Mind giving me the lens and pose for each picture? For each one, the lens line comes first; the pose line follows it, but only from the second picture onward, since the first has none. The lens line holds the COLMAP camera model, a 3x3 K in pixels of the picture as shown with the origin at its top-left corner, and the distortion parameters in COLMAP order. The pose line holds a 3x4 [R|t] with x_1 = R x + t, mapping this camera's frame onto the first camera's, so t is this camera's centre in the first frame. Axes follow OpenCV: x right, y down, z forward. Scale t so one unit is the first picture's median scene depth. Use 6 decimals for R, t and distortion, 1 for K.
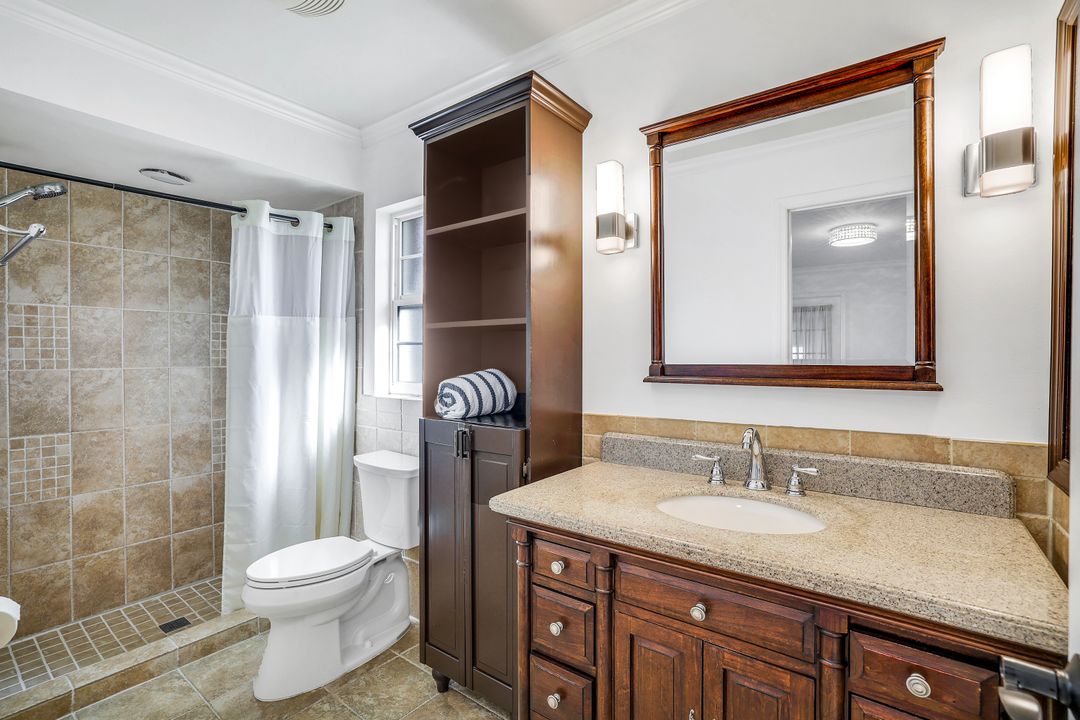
lens RADIAL K [[471.9, 0, 539.4], [0, 471.9, 350.3], [0, 0, 1]] dist [-0.060659, 0.024108]
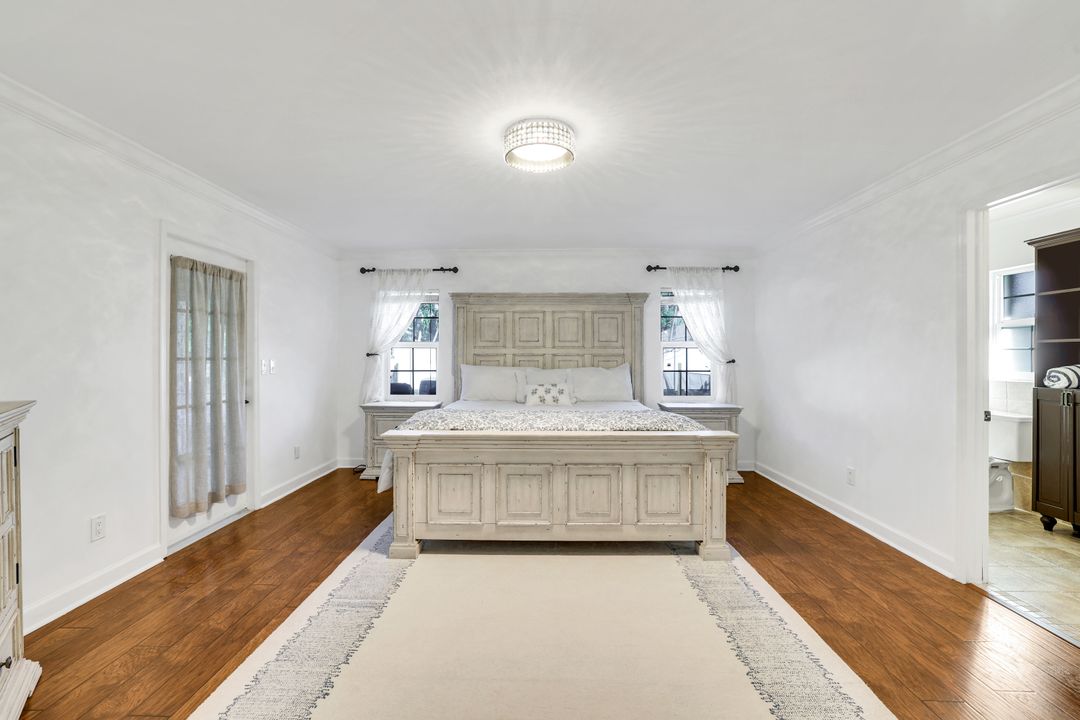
lens RADIAL K [[476.2, 0, 534.3], [0, 476.2, 357.4], [0, 0, 1]] dist [-0.051854, 0.019109]
pose [[0.593612, -0.001654, -0.804750, 0.068151], [0.003375, 0.999994, 0.000434, 0.006972], [0.804744, -0.002973, 0.593614, -2.030803]]
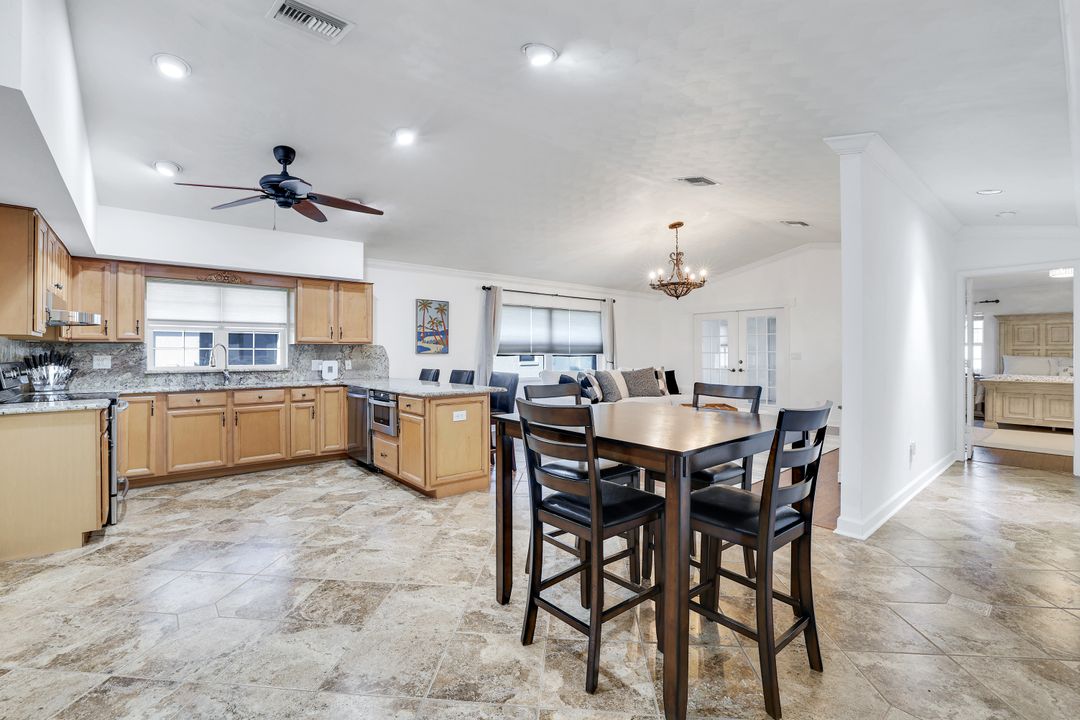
lens RADIAL K [[471.9, 0, 539.4], [0, 471.9, 350.3], [0, 0, 1]] dist [-0.060659, 0.024108]
pose [[-0.215667, -0.006338, -0.976446, 3.602039], [0.003821, 0.999966, -0.007334, 0.014189], [0.976459, -0.005313, -0.215636, -4.692538]]
